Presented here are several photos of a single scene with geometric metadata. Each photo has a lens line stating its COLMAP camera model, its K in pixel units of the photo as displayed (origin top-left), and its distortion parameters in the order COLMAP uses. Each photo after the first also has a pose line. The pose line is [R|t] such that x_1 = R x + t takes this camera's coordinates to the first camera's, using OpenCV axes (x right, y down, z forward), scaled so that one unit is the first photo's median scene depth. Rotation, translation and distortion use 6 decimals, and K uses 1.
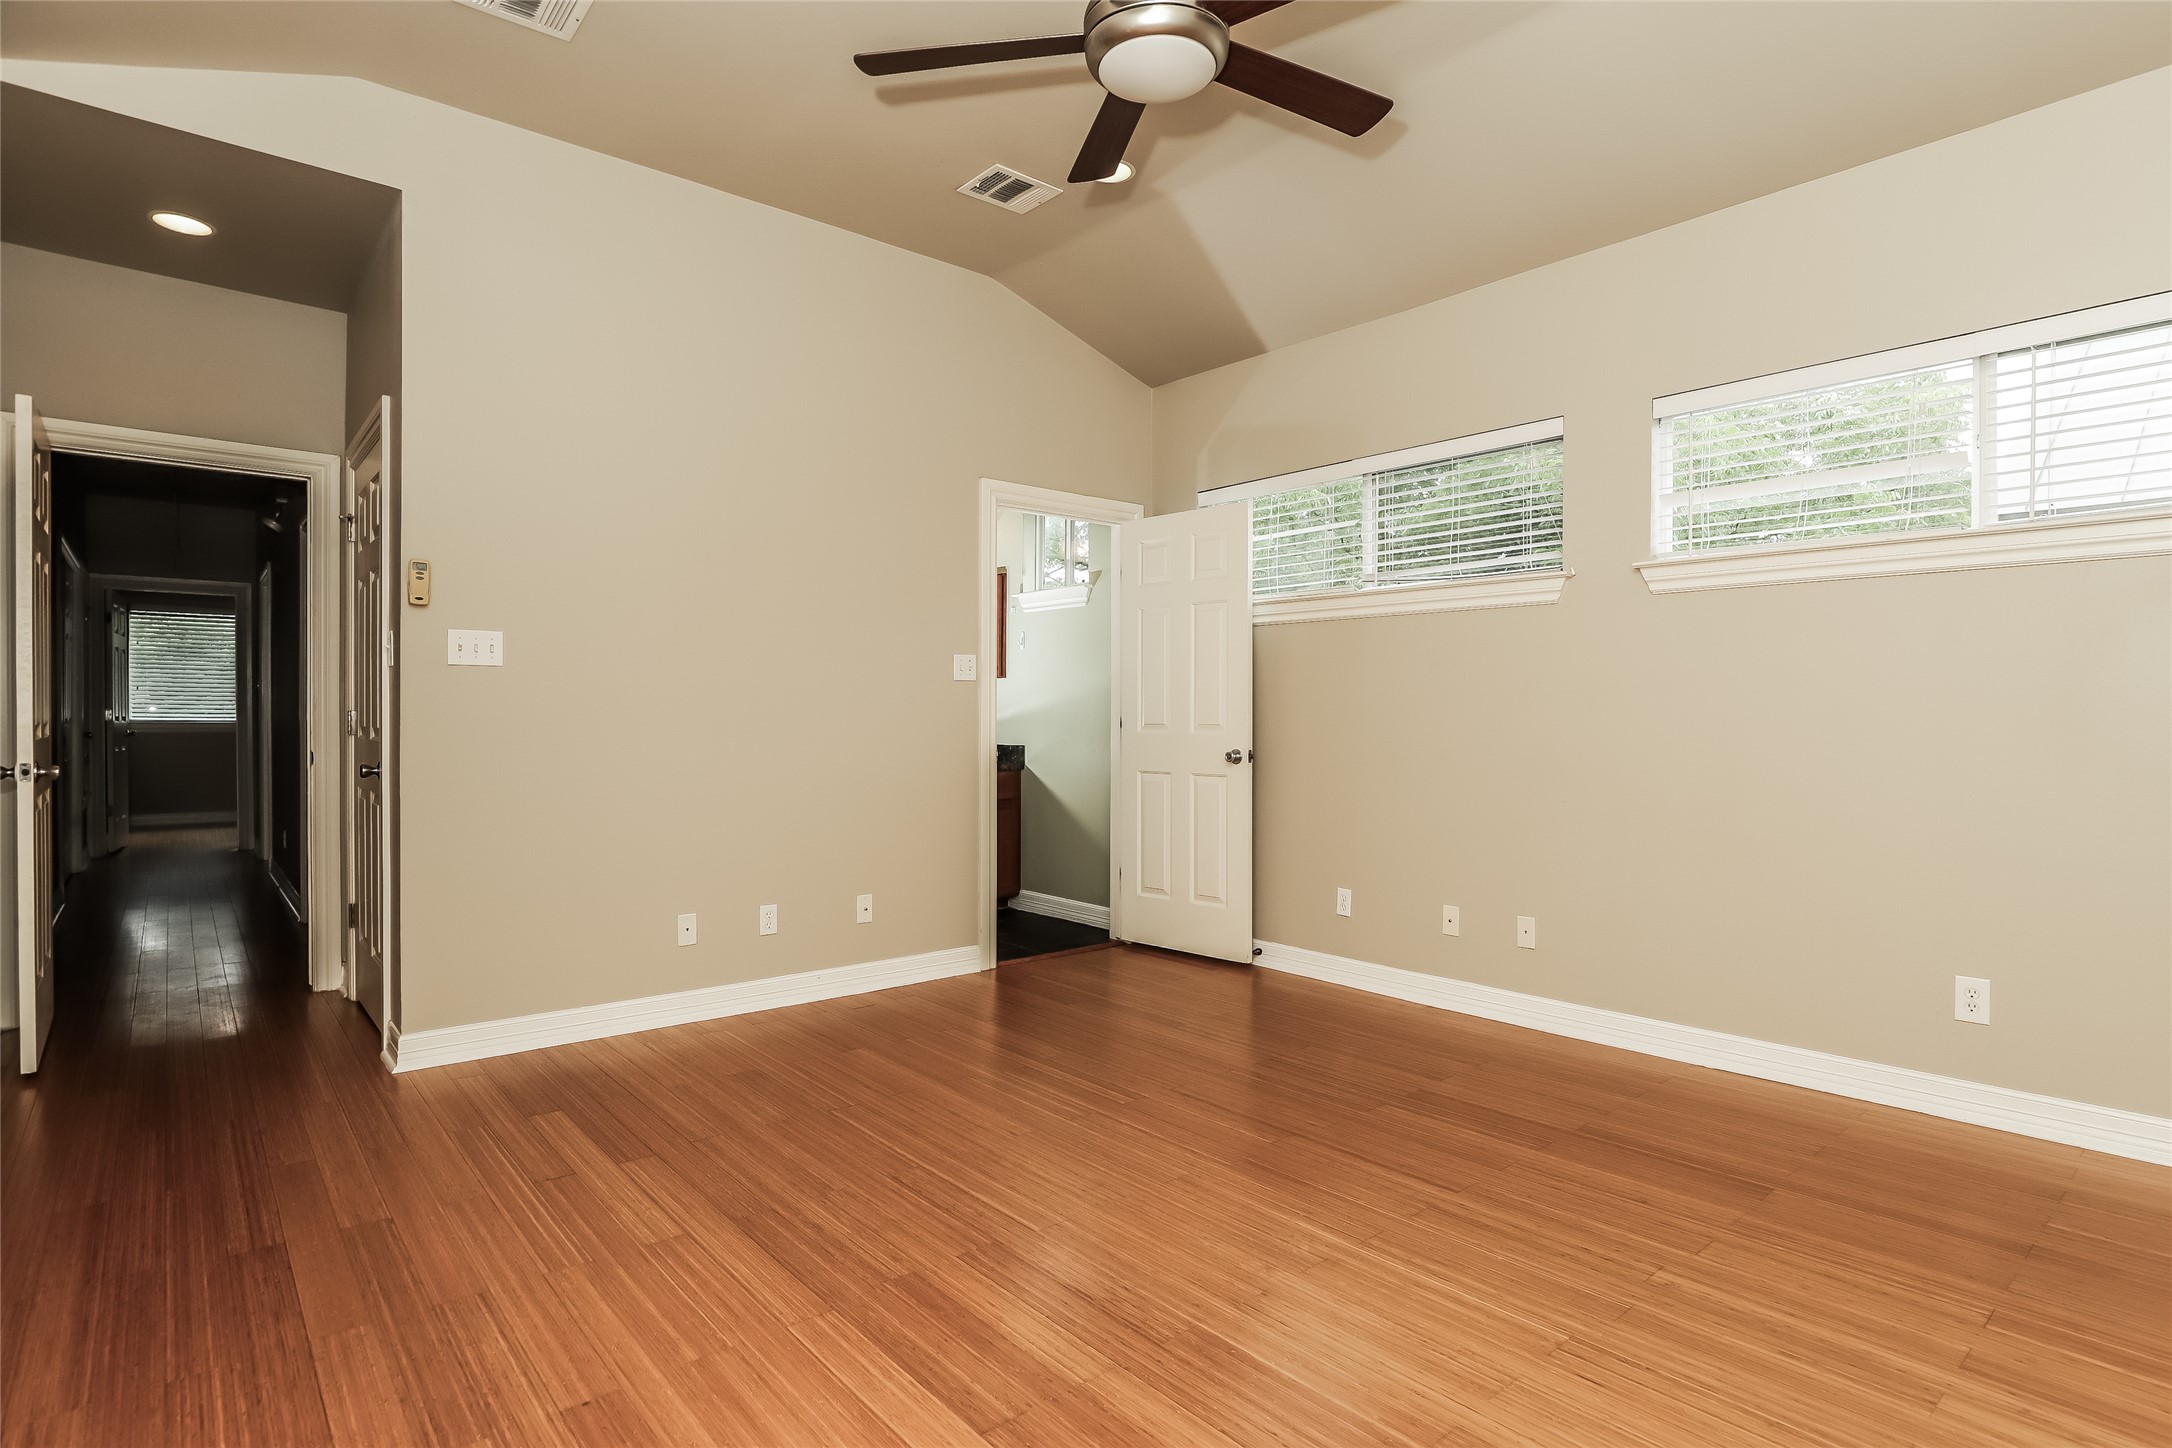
lens RADIAL K [[1086.3, 0, 1071.4], [0, 1086.3, 730.3], [0, 0, 1]] dist [-0.003045, 0.000490]
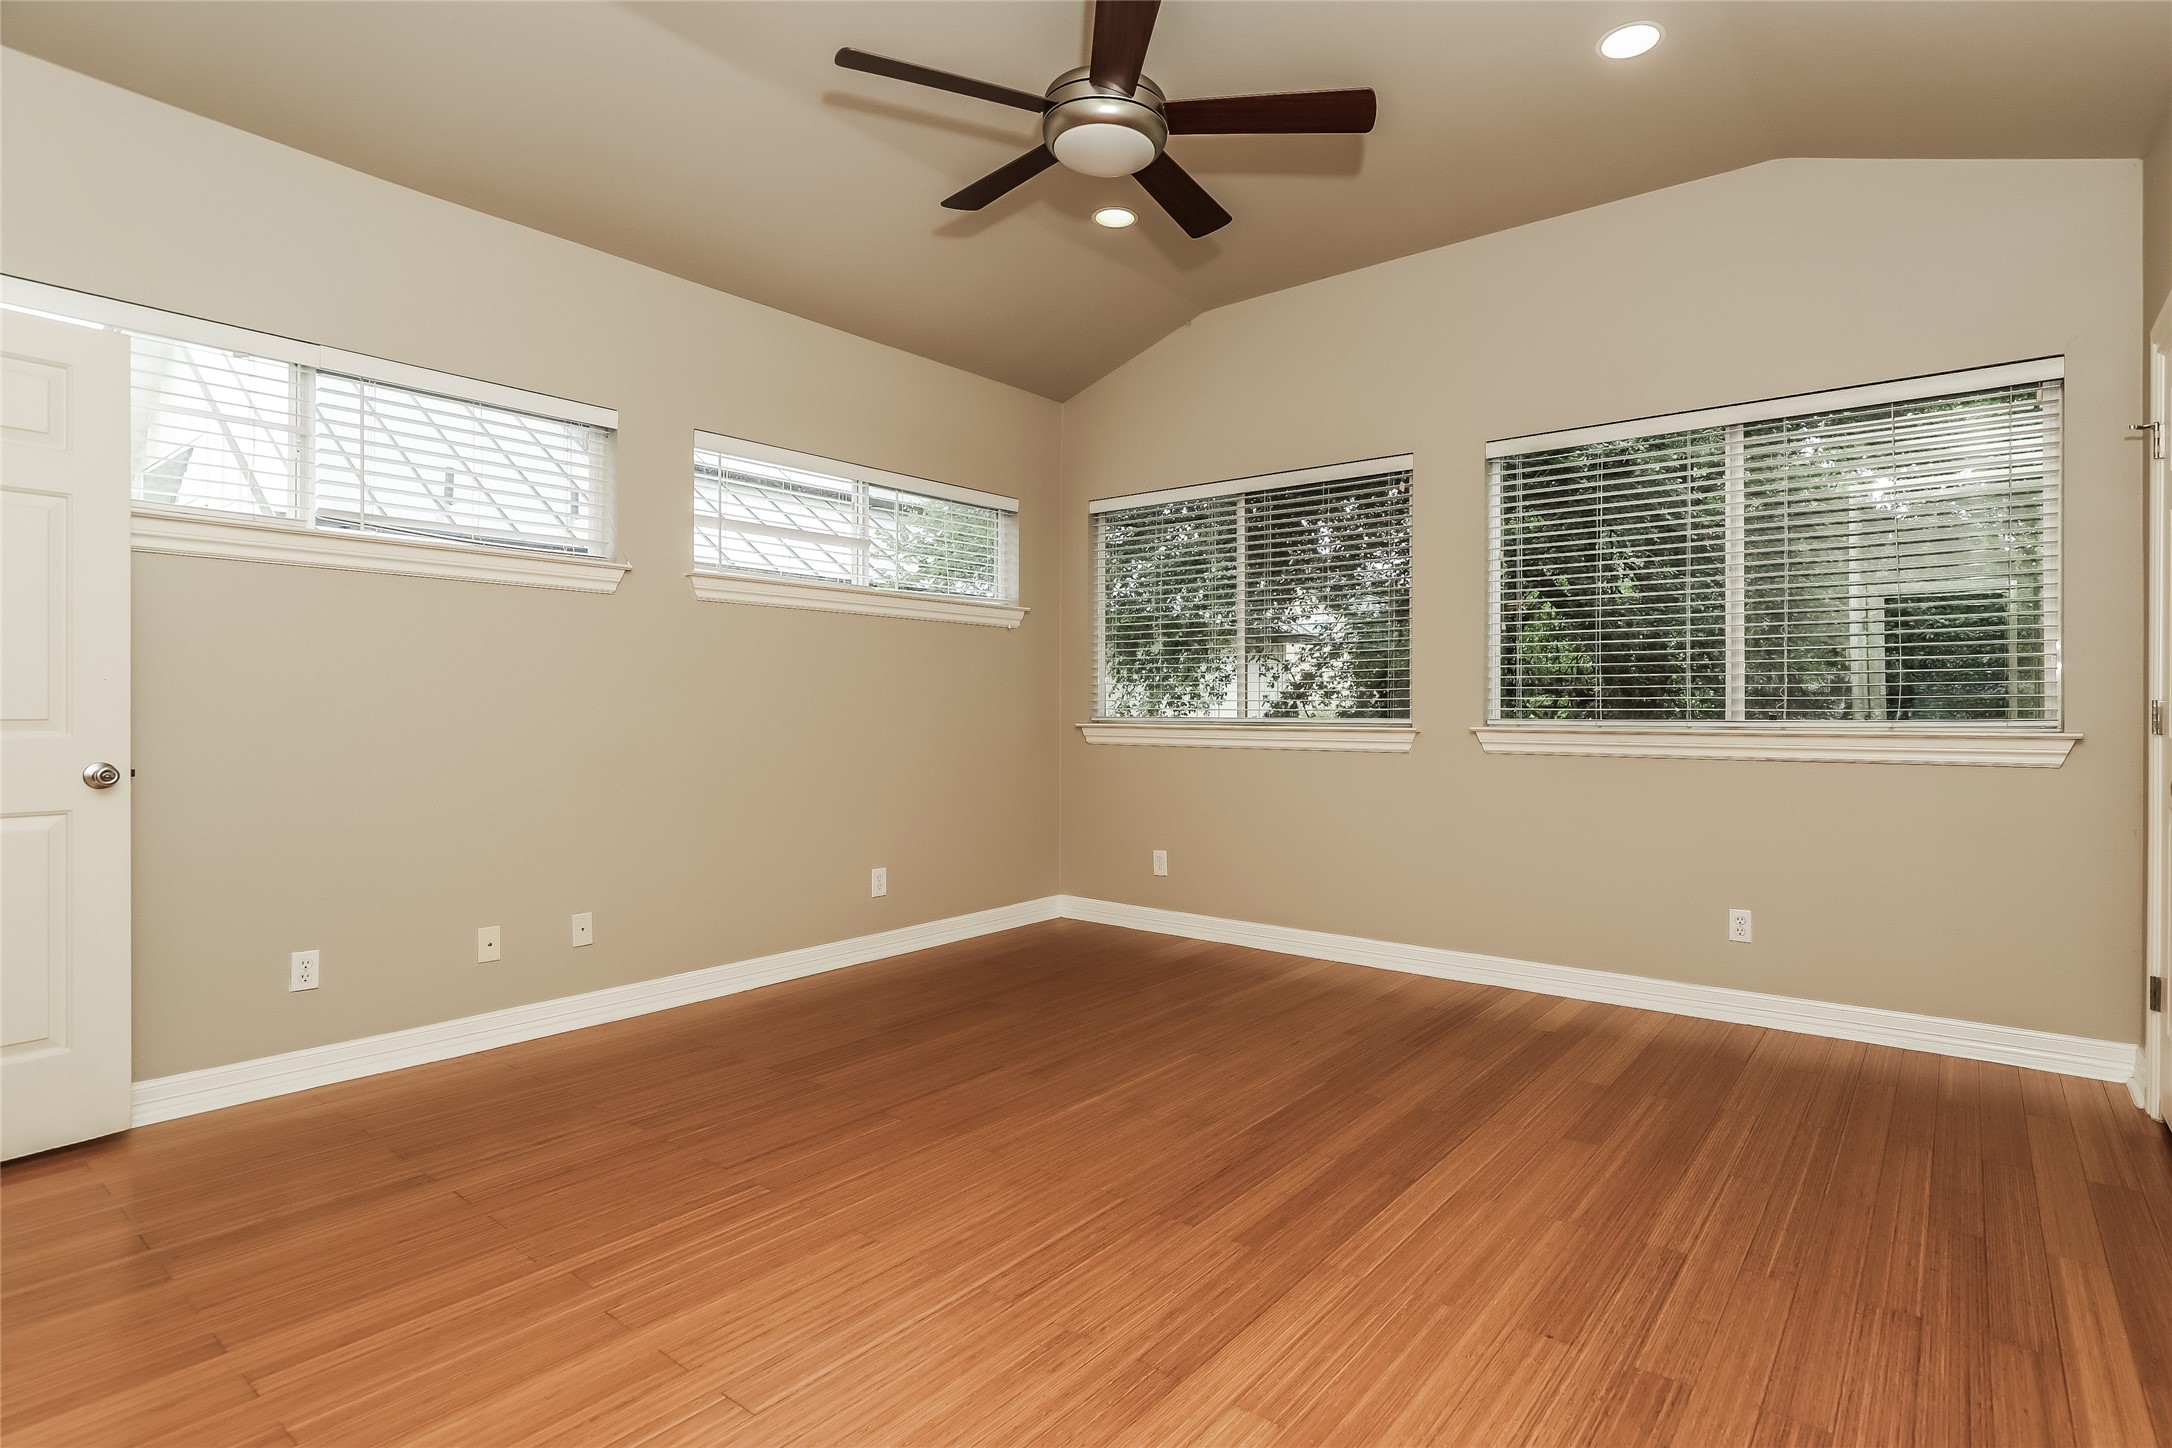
lens RADIAL K [[1170.6, 0, 1083.9], [0, 1170.6, 717.0], [0, 0, 1]] dist [0.008609, 0.000865]
pose [[-0.225435, -0.001421, 0.974257, -1.069090], [0.003877, 0.999990, 0.002356, -0.005130], [-0.974251, 0.004308, -0.225427, 1.231605]]
